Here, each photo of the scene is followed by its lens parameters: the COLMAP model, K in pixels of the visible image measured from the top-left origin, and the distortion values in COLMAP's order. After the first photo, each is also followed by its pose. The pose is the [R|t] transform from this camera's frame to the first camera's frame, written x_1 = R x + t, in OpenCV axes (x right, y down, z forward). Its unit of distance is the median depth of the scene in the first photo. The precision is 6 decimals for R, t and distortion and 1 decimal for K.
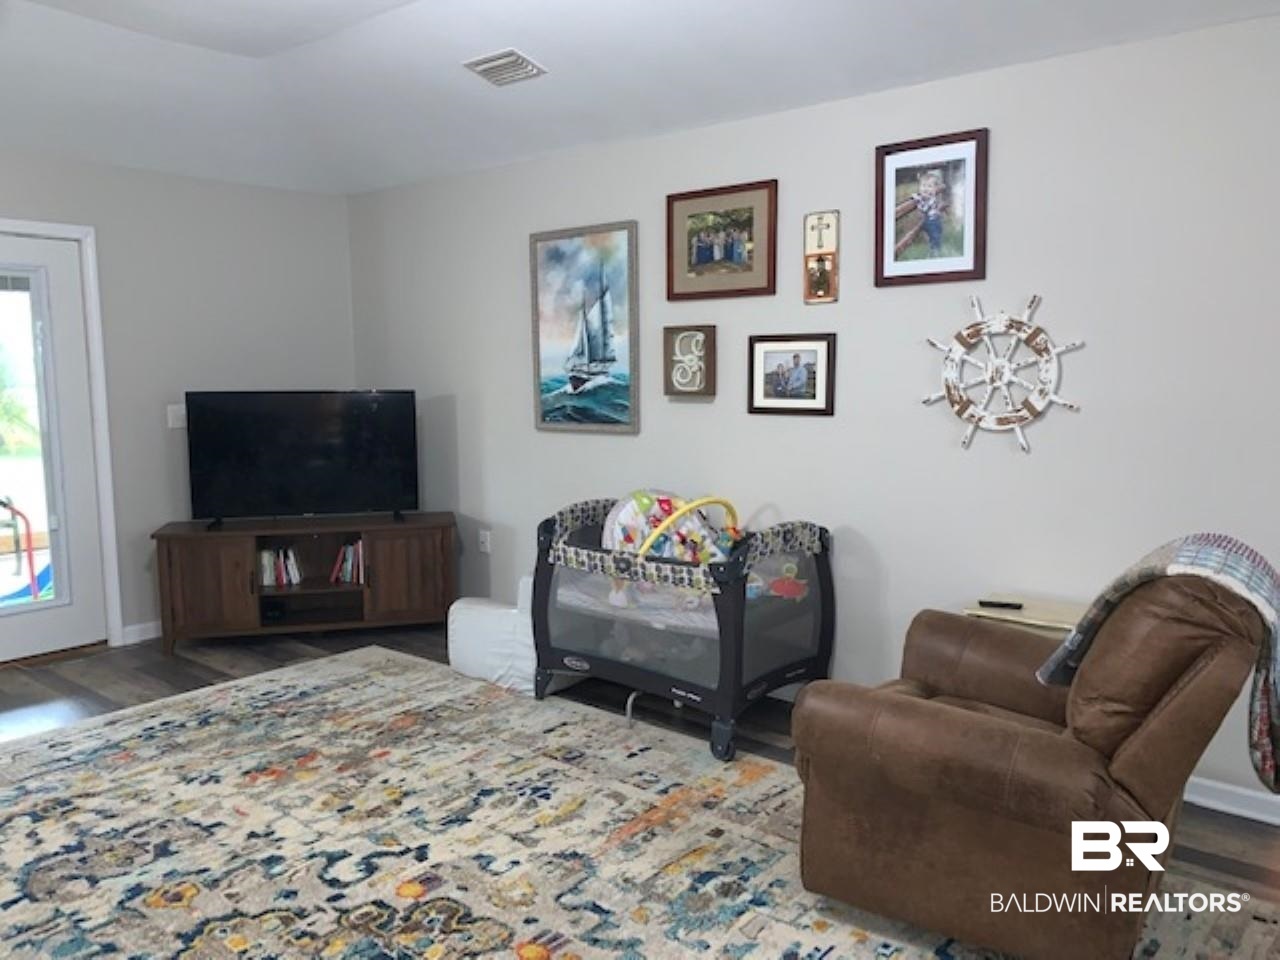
lens RADIAL K [[989.1, 0, 638.0], [0, 989.1, 488.1], [0, 0, 1]] dist [0.049156, -0.053814]
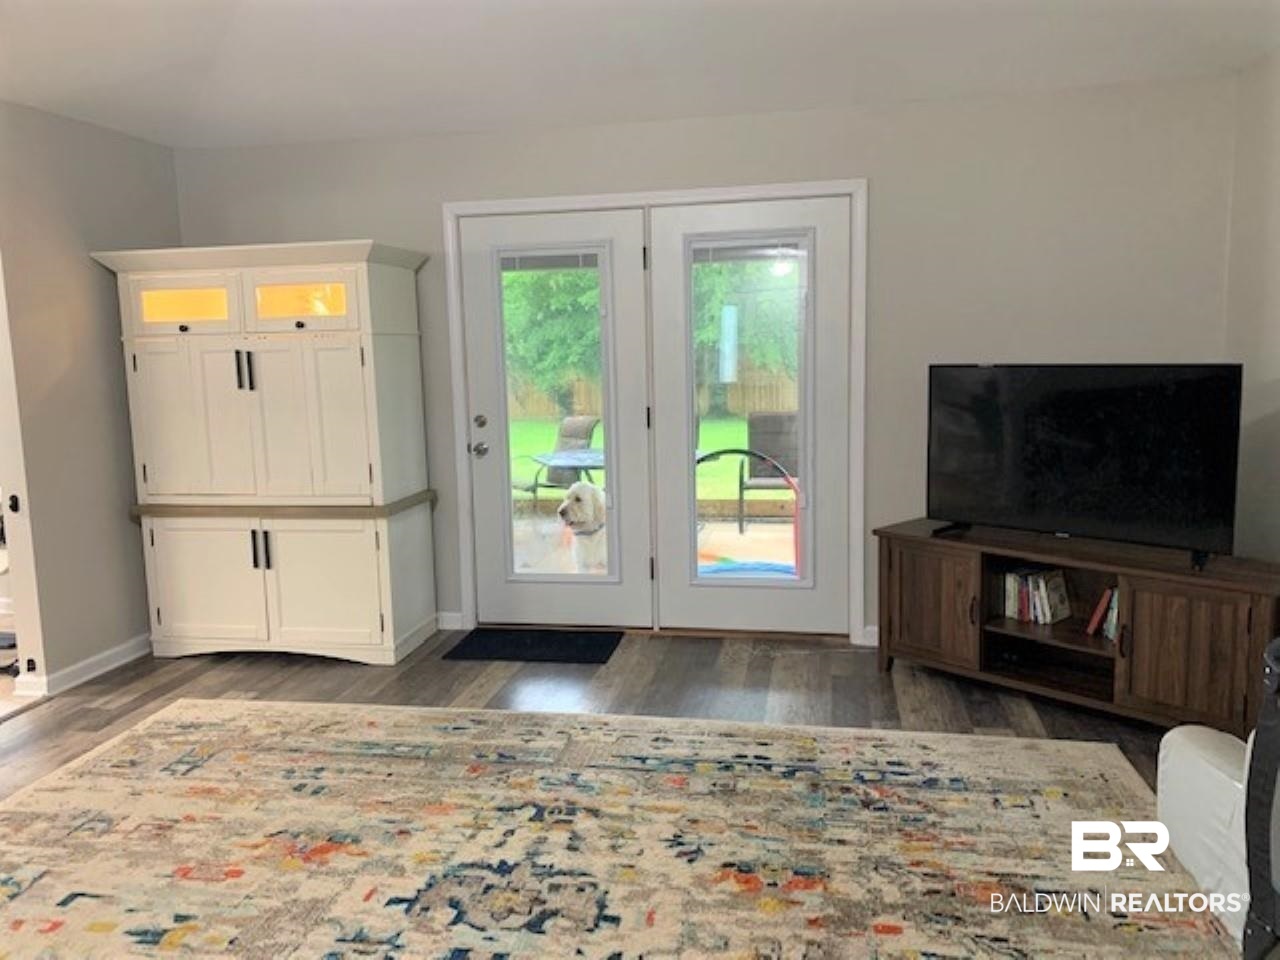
lens RADIAL K [[989.1, 0, 631.2], [0, 989.1, 468.0], [0, 0, 1]] dist [0.049156, -0.053814]
pose [[0.462033, 0.111368, -0.879842, 0.212543], [-0.079578, 0.993288, 0.083939, -0.079193], [0.883285, 0.031233, 0.467795, 0.521654]]
